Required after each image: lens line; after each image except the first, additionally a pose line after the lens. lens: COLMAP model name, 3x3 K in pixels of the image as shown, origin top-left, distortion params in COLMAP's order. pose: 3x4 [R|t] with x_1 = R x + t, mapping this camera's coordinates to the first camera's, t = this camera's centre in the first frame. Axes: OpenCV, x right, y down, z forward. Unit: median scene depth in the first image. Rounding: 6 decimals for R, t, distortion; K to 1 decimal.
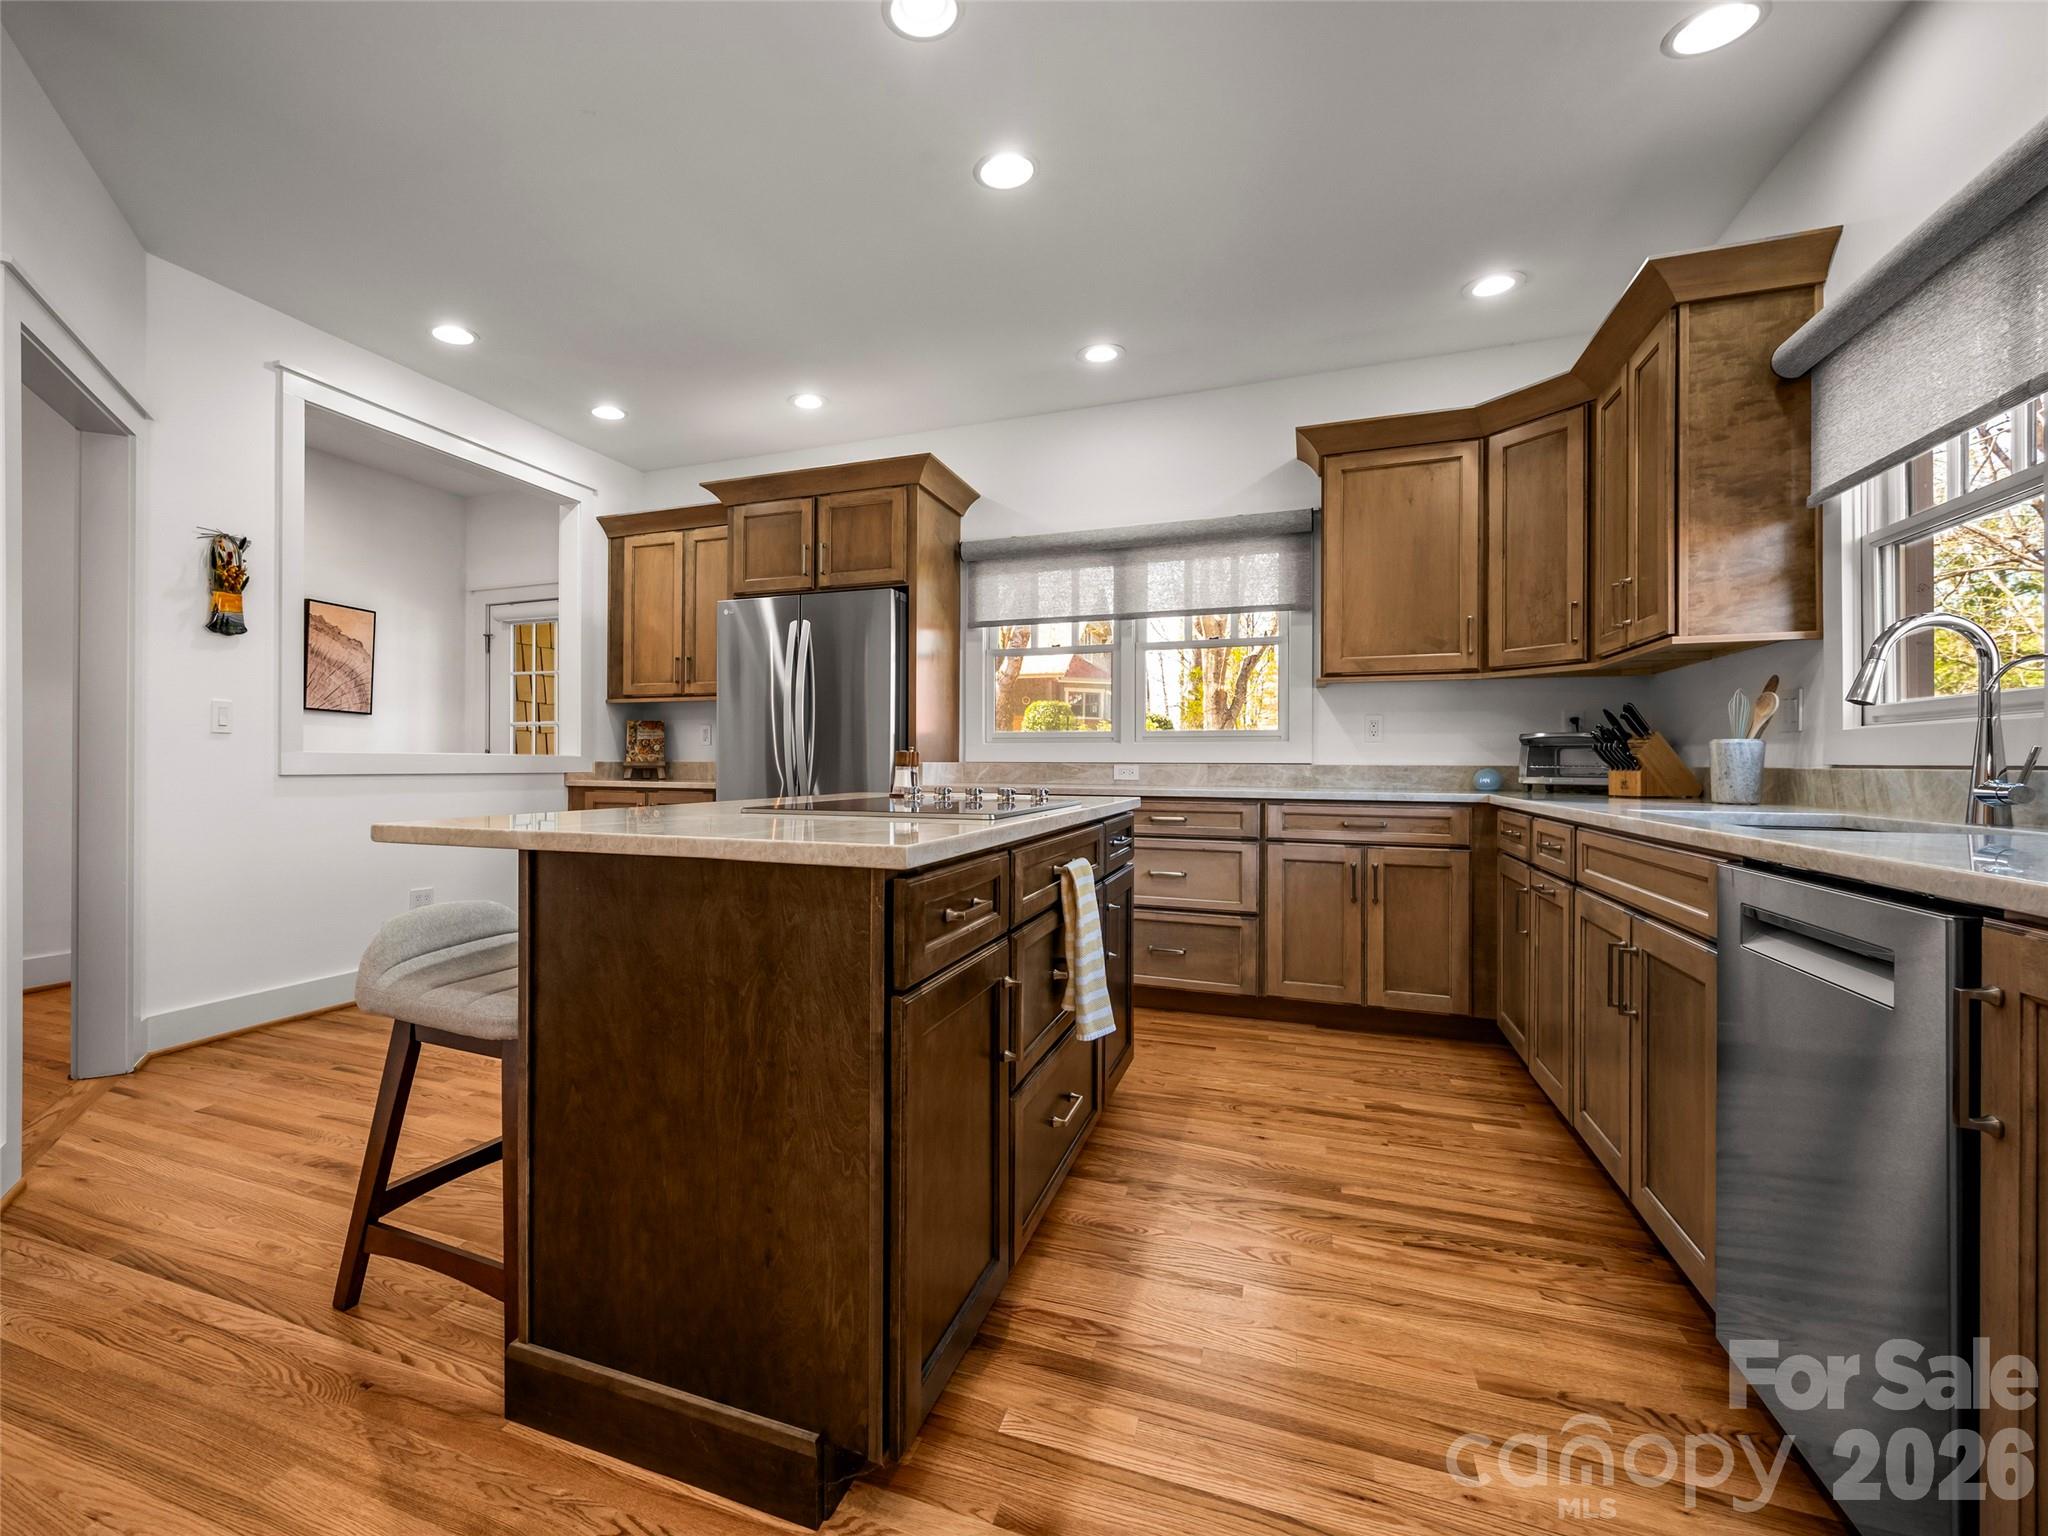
lens RADIAL K [[938.5, 0, 895.9], [0, 938.5, 761.9], [0, 0, 1]] dist [0.000373, -0.000454]
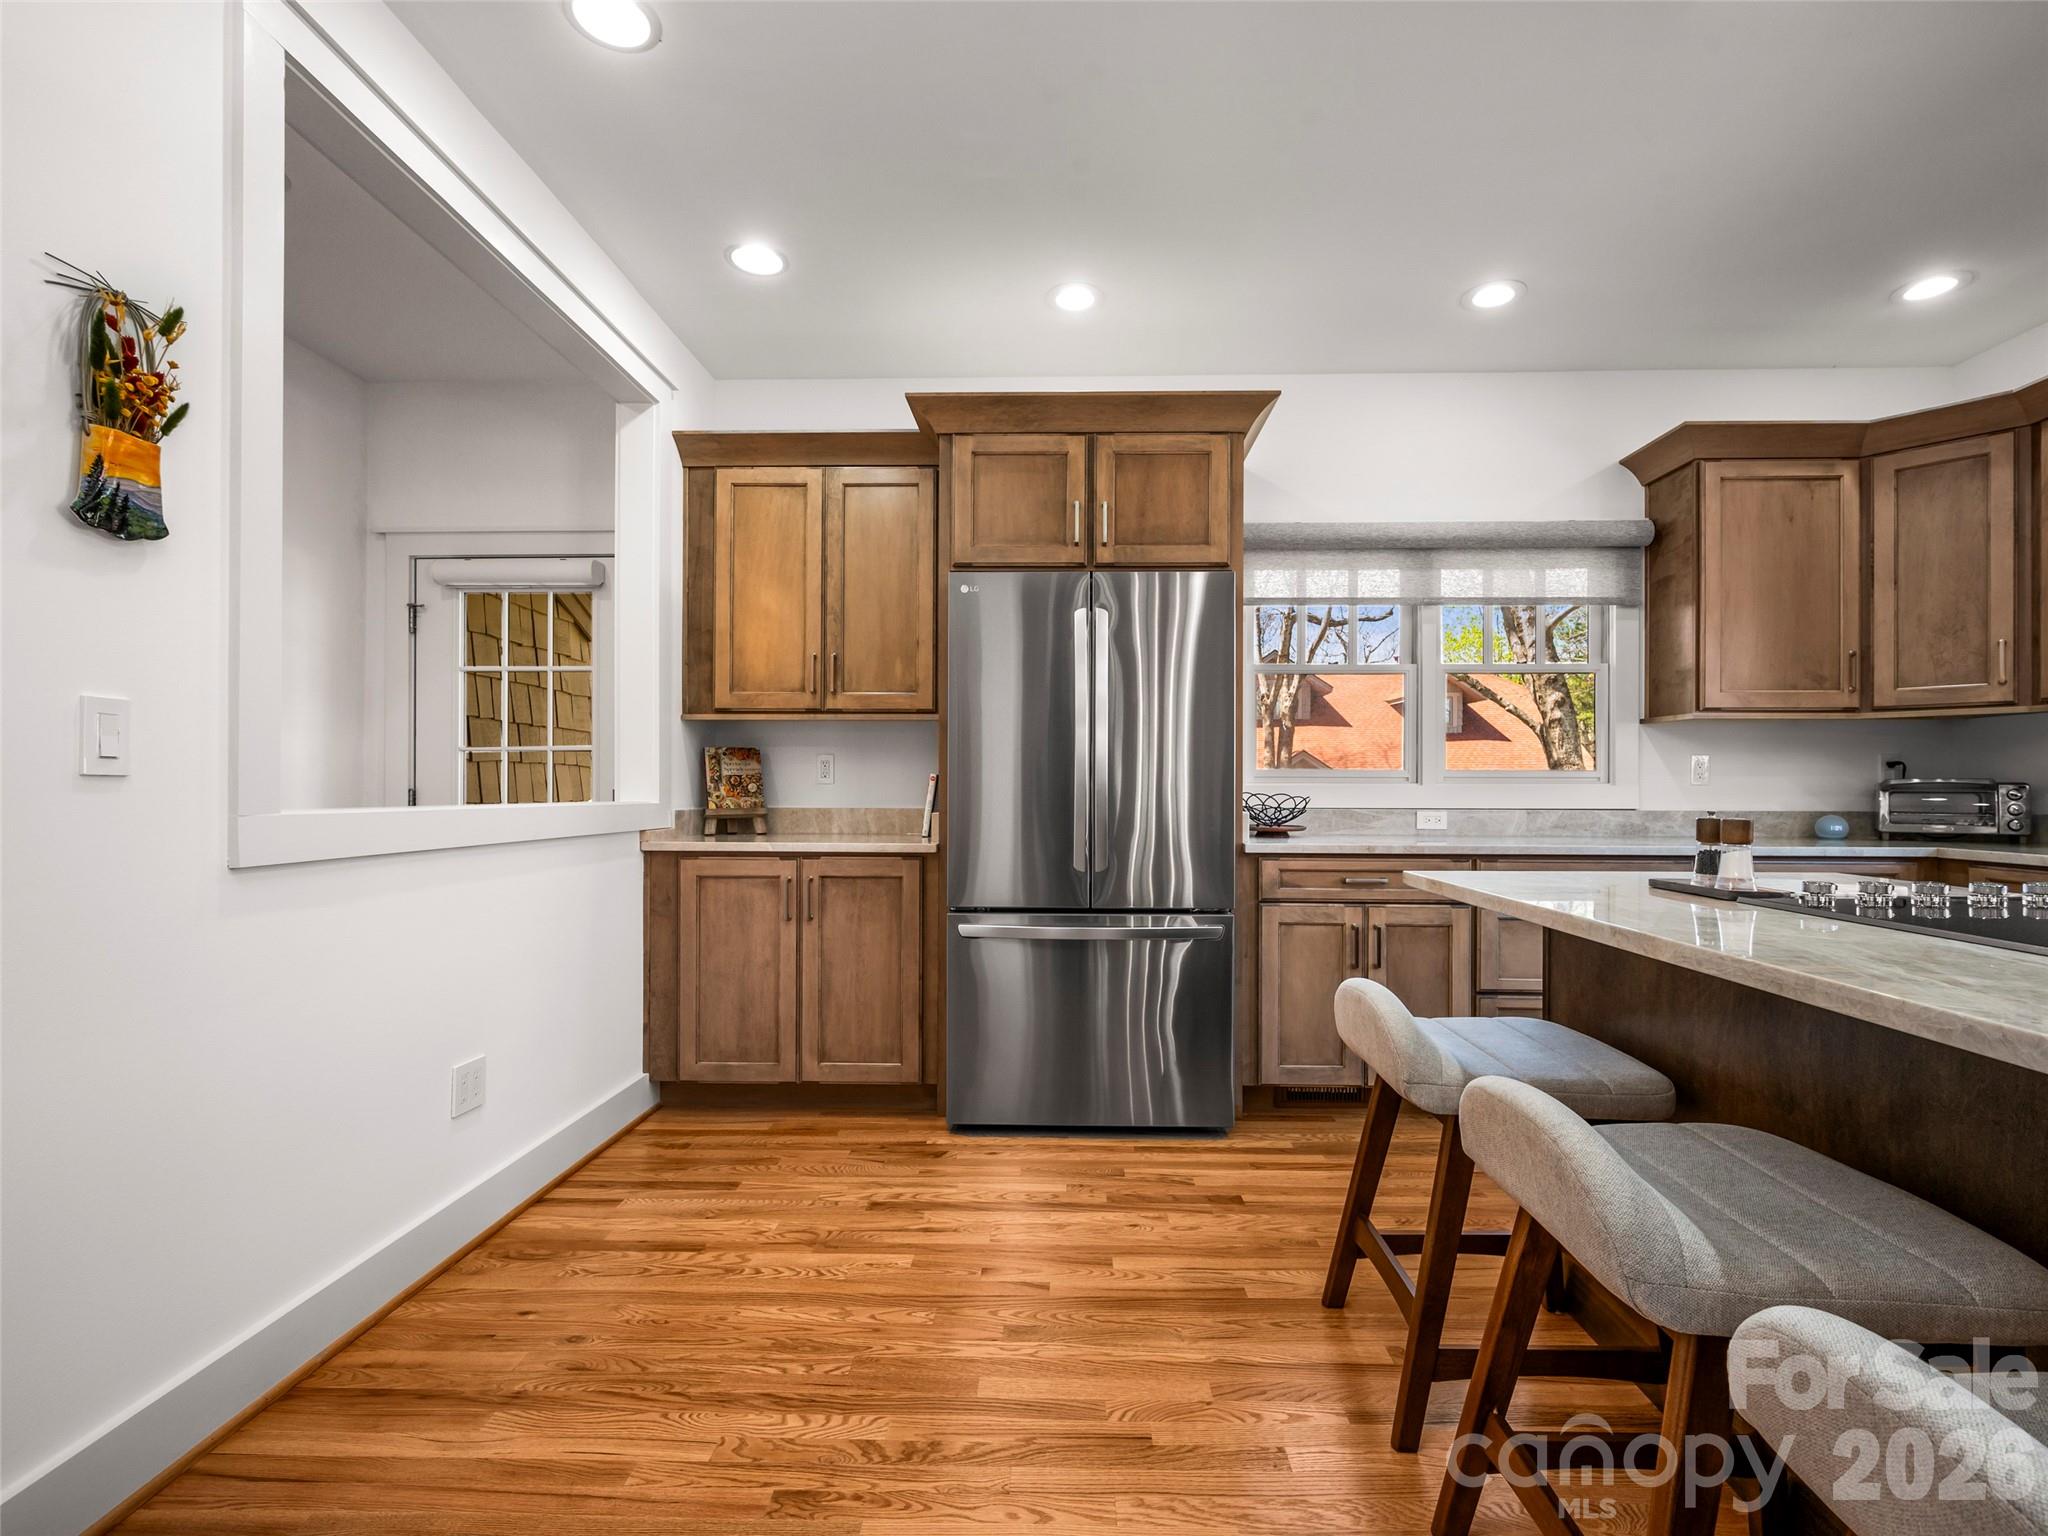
lens RADIAL K [[938.3, 0, 1047.9], [0, 938.3, 783.2], [0, 0, 1]] dist [0.000325, -0.000652]
pose [[0.928354, -0.000828, 0.371697, -0.430756], [0.001652, 0.999997, -0.001897, -0.023318], [-0.371694, 0.002375, 0.928352, 0.413109]]
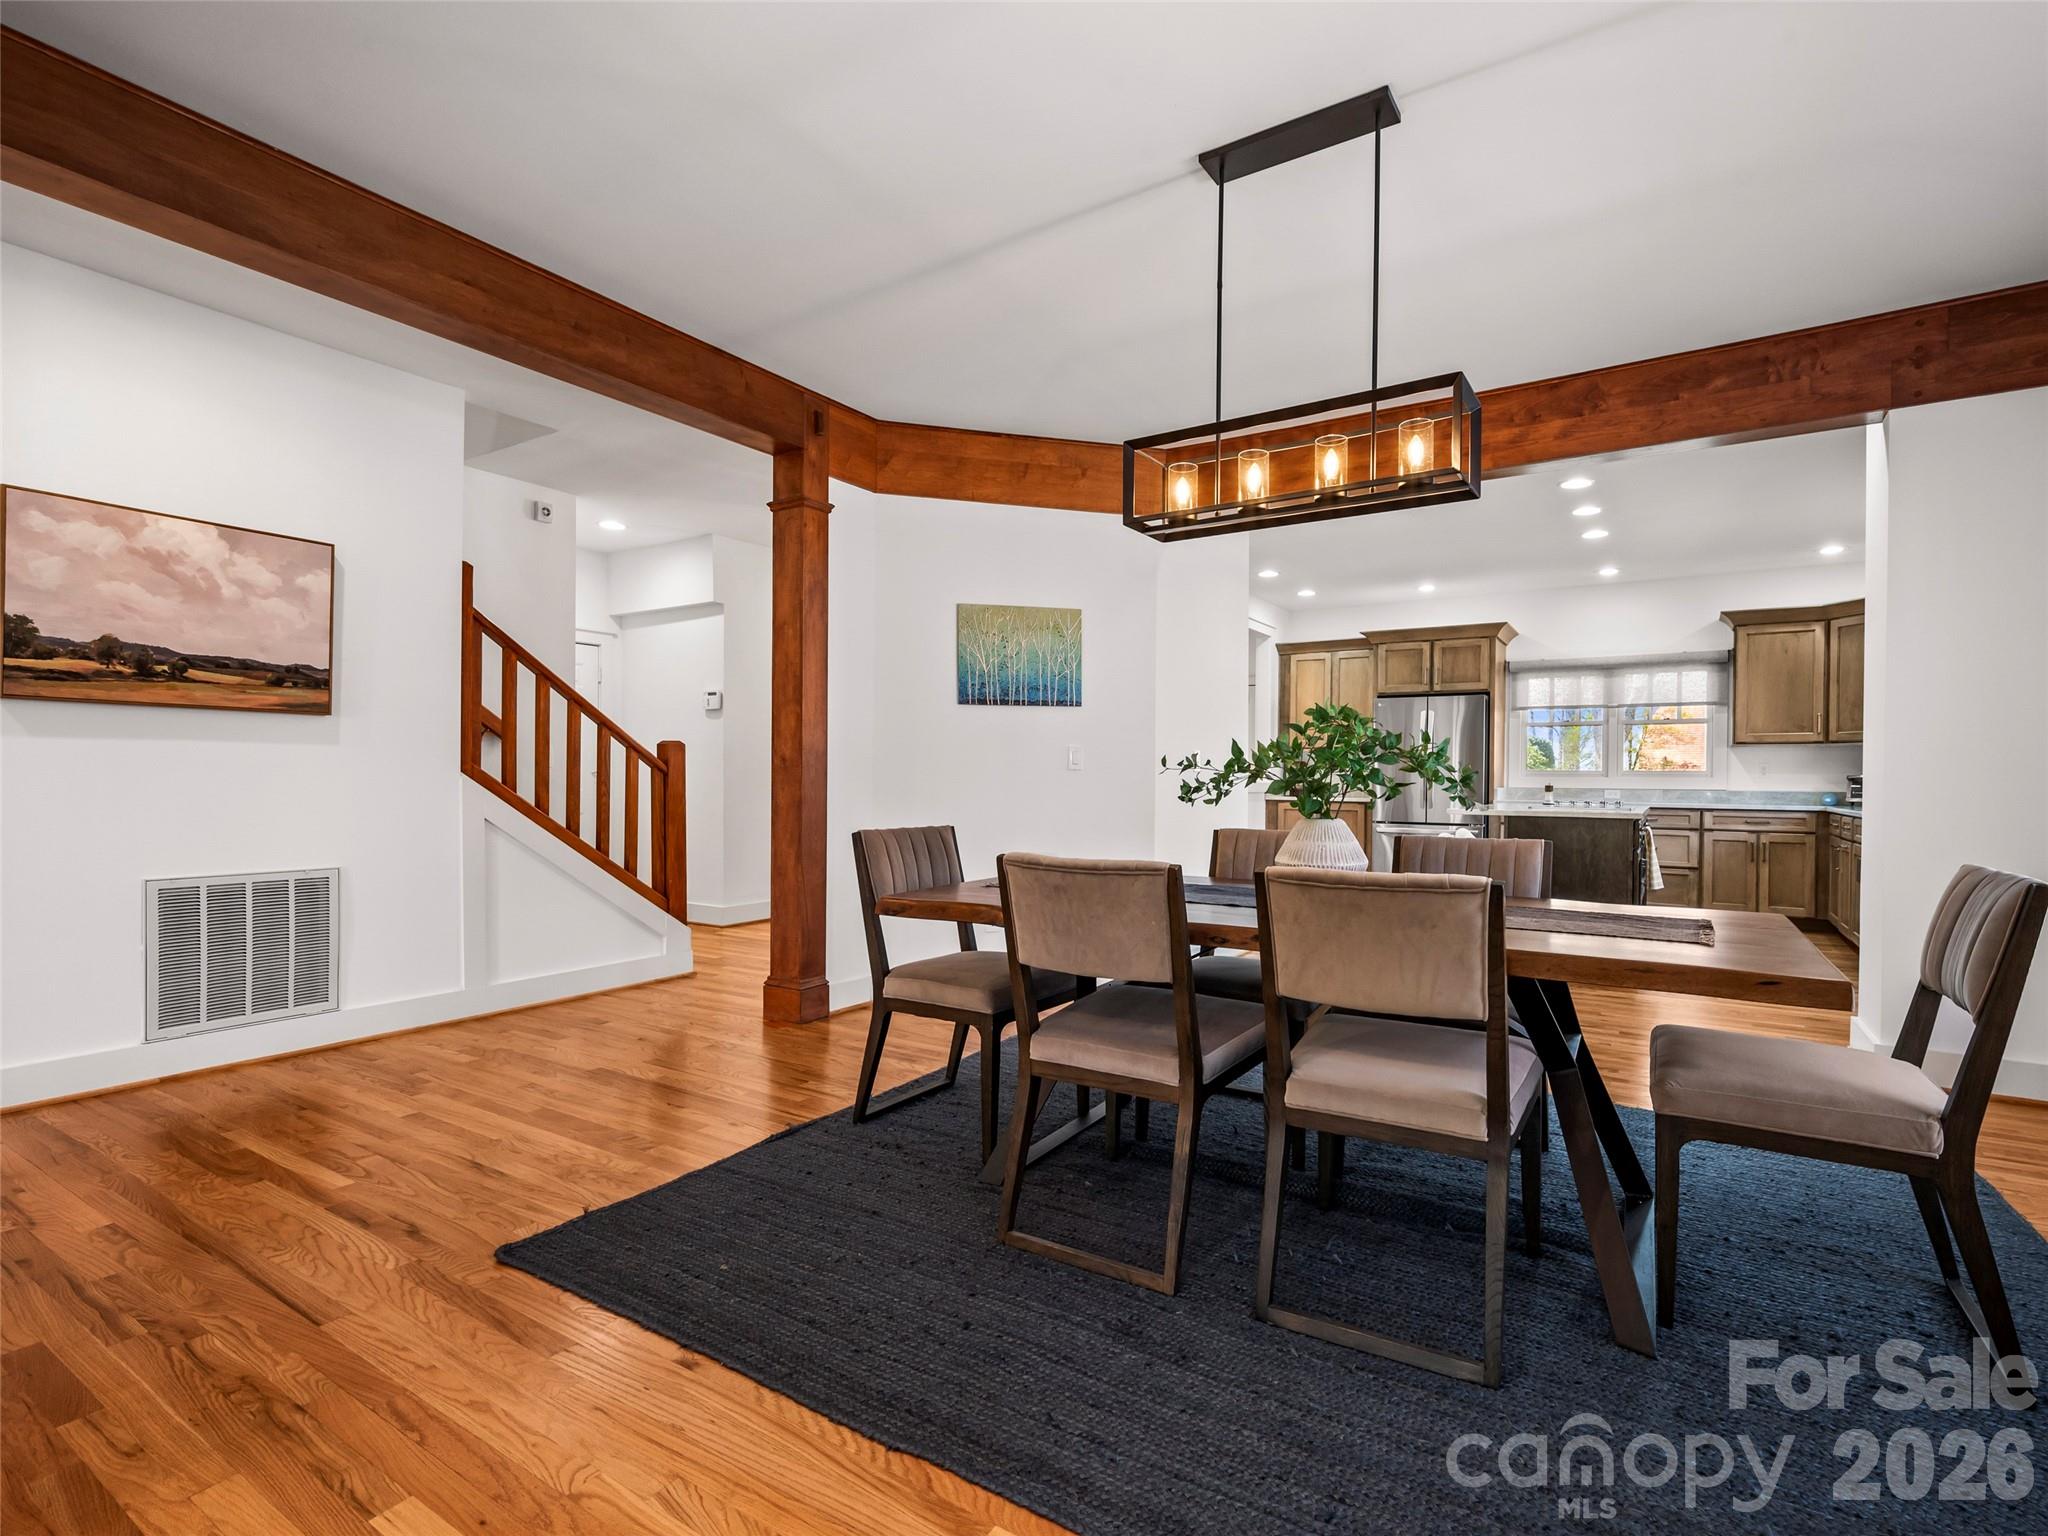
lens RADIAL K [[955.0, 0, 1101.6], [0, 955.0, 788.5], [0, 0, 1]] dist [-0.001583, -0.000534]
pose [[0.991152, 0.005175, -0.132628, -0.540227], [-0.004011, 0.999951, 0.009039, -0.013877], [0.132668, -0.008427, 0.991125, -1.047007]]
